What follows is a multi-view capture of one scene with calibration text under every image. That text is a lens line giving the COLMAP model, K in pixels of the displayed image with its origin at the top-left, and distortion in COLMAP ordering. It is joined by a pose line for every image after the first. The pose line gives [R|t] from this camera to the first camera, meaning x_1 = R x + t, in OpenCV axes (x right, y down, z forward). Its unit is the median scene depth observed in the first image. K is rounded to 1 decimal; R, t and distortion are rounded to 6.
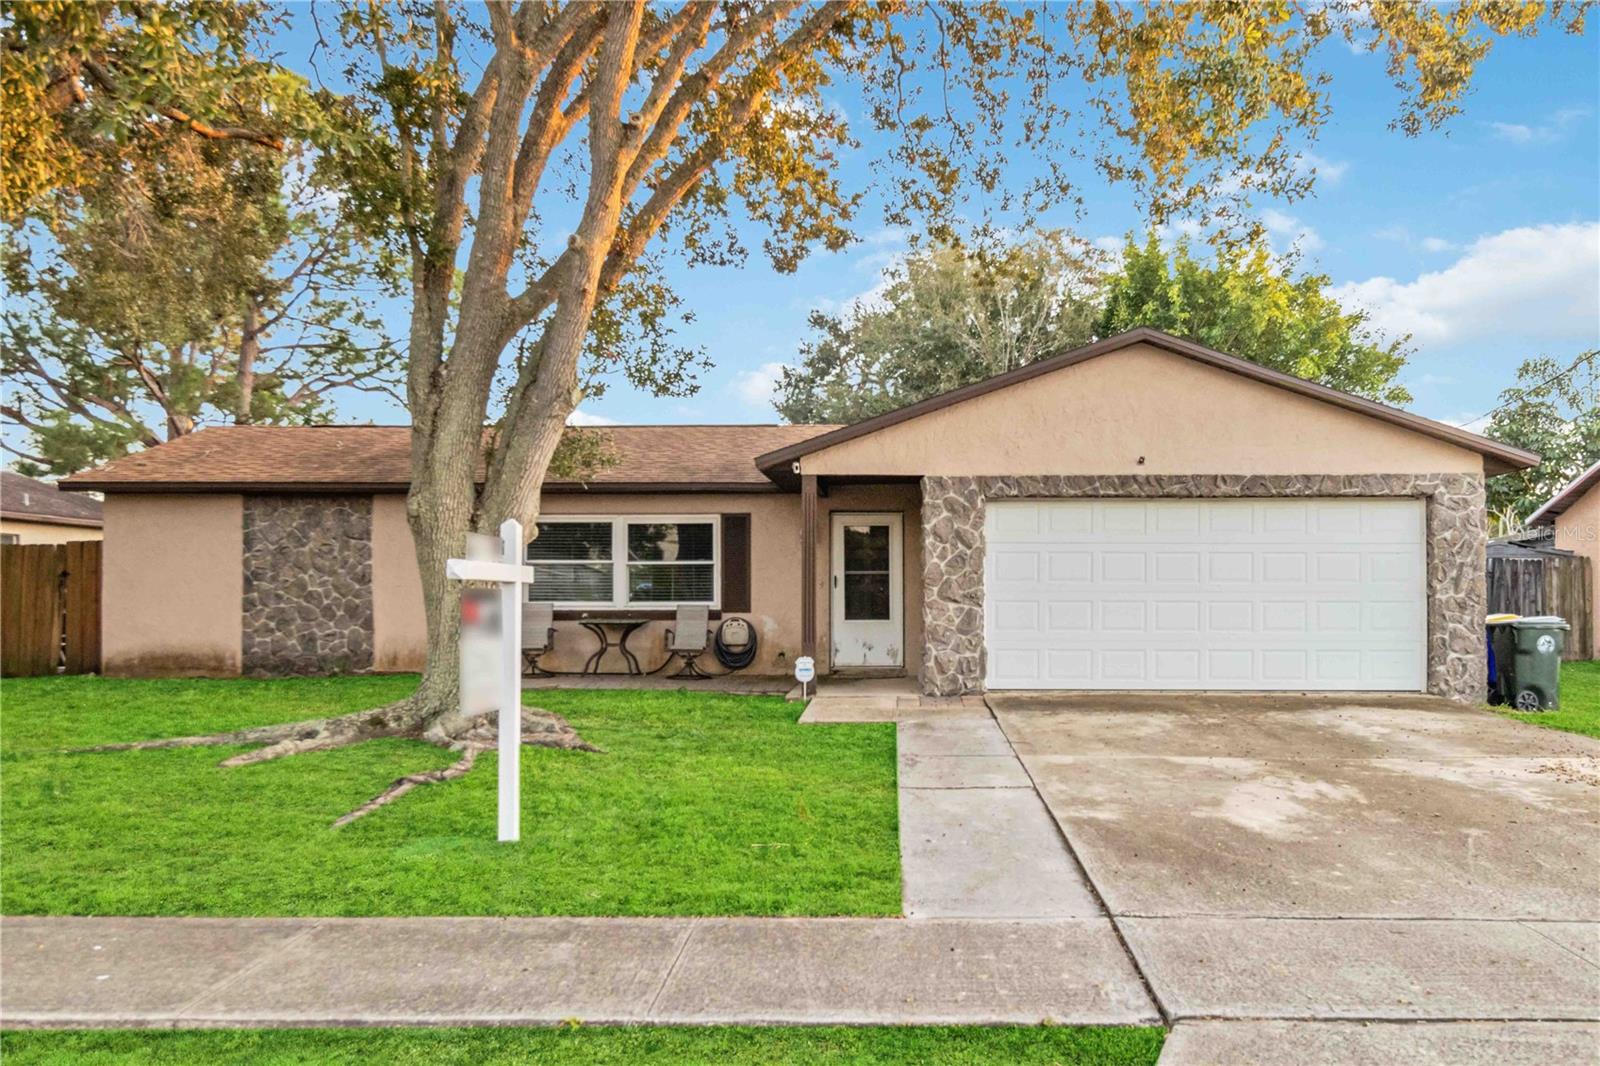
lens RADIAL K [[1314.9, 0, 801.0], [0, 1314.9, 536.1], [0, 0, 1]] dist [0.020390, 0.000491]
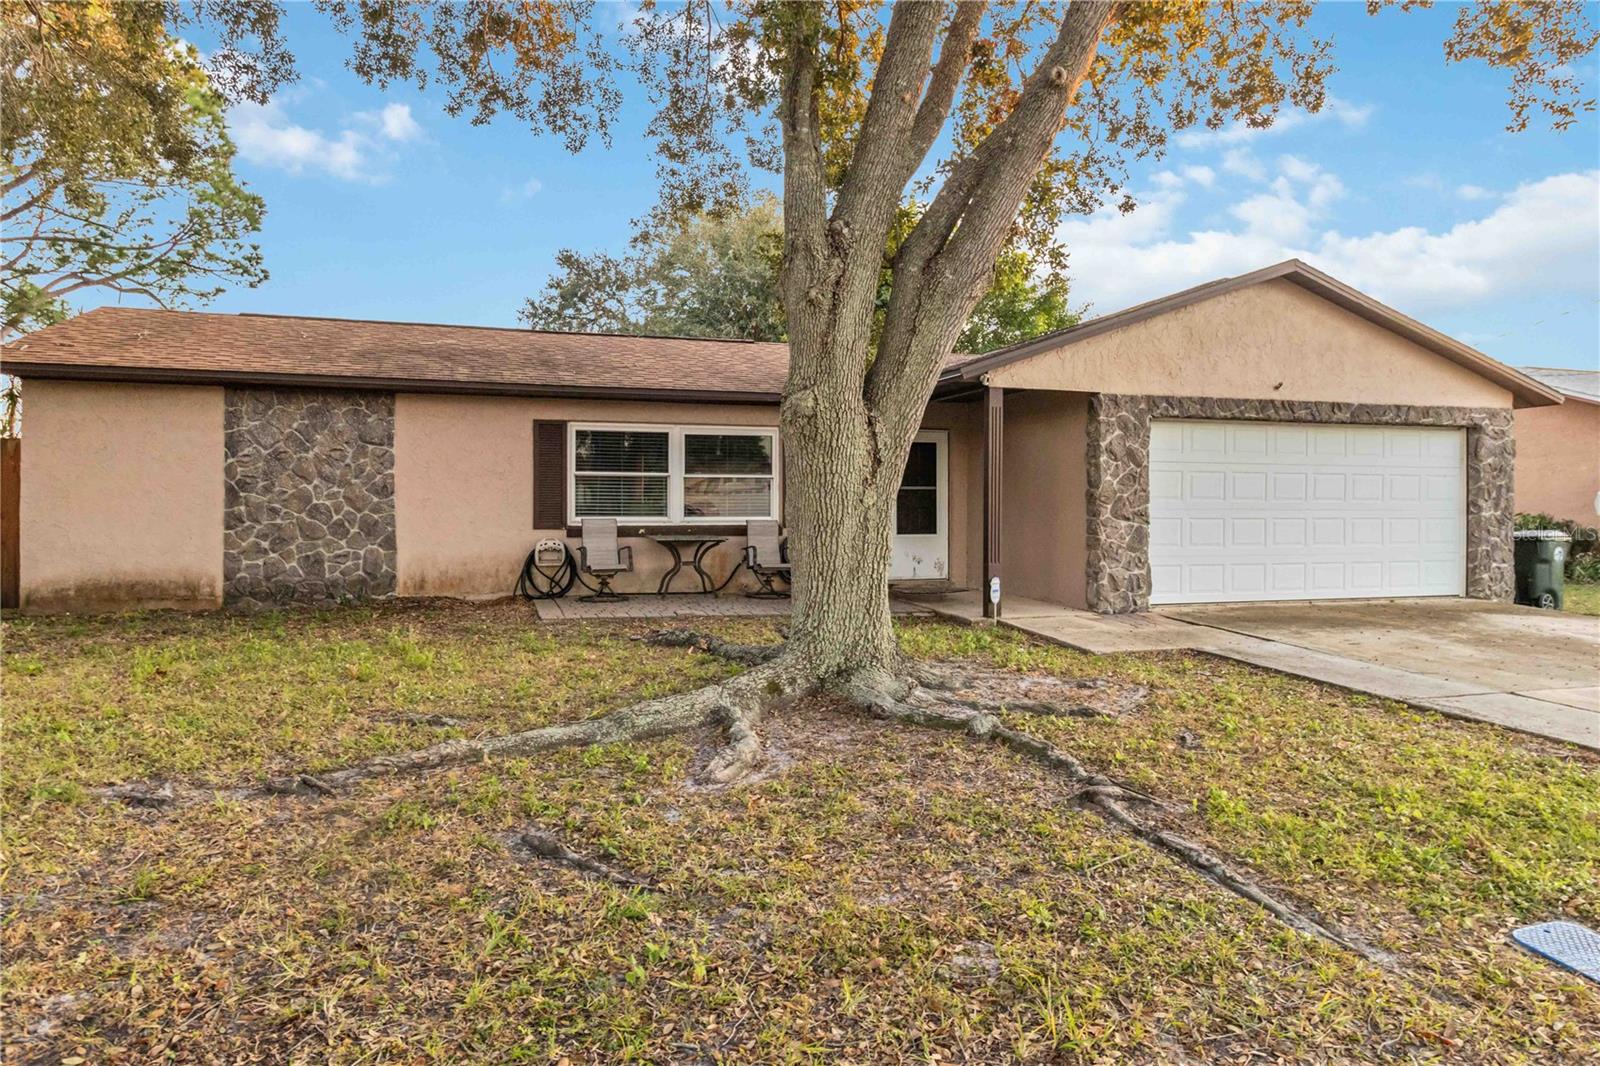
lens RADIAL K [[1057.4, 0, 823.1], [0, 1057.4, 470.1], [0, 0, 1]] dist [0.006342, 0.001280]
pose [[0.941710, 0.013660, 0.336147, -0.300051], [-0.018829, 0.999749, 0.012121, 0.005429], [-0.335898, -0.017743, 0.941731, 0.255208]]
